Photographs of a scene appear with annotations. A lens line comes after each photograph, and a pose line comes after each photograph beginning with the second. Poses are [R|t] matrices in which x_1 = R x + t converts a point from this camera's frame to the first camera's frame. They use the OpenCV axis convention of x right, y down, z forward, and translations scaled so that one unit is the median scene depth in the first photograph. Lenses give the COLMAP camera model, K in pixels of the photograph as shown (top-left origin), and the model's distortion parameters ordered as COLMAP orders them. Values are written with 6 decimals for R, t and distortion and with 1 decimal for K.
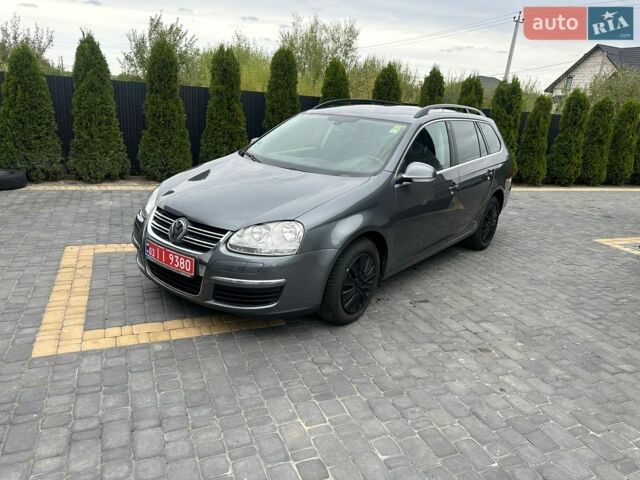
lens RADIAL K [[630.7, 0, 320.0], [0, 630.7, 240.0], [0, 0, 1]] dist [0.151153, -0.271996]
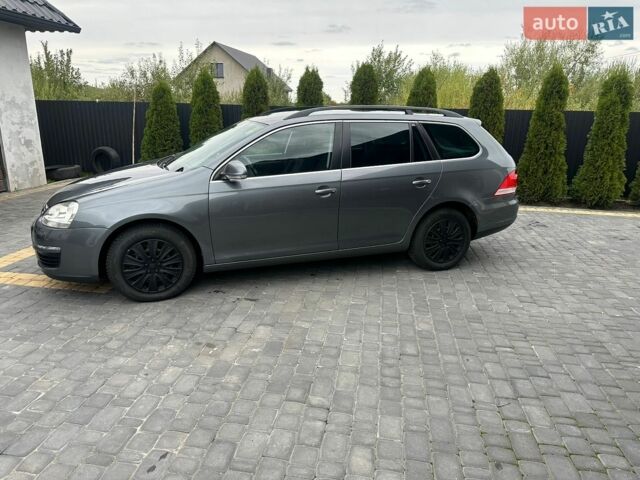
lens RADIAL K [[623.6, 0, 320.0], [0, 623.6, 240.0], [0, 0, 1]] dist [0.149718, -0.377376]
pose [[0.735331, 0.084537, -0.672415, 0.623145], [-0.117161, 0.993108, -0.003269, -0.005091], [0.667504, 0.081185, 0.740167, 0.228624]]
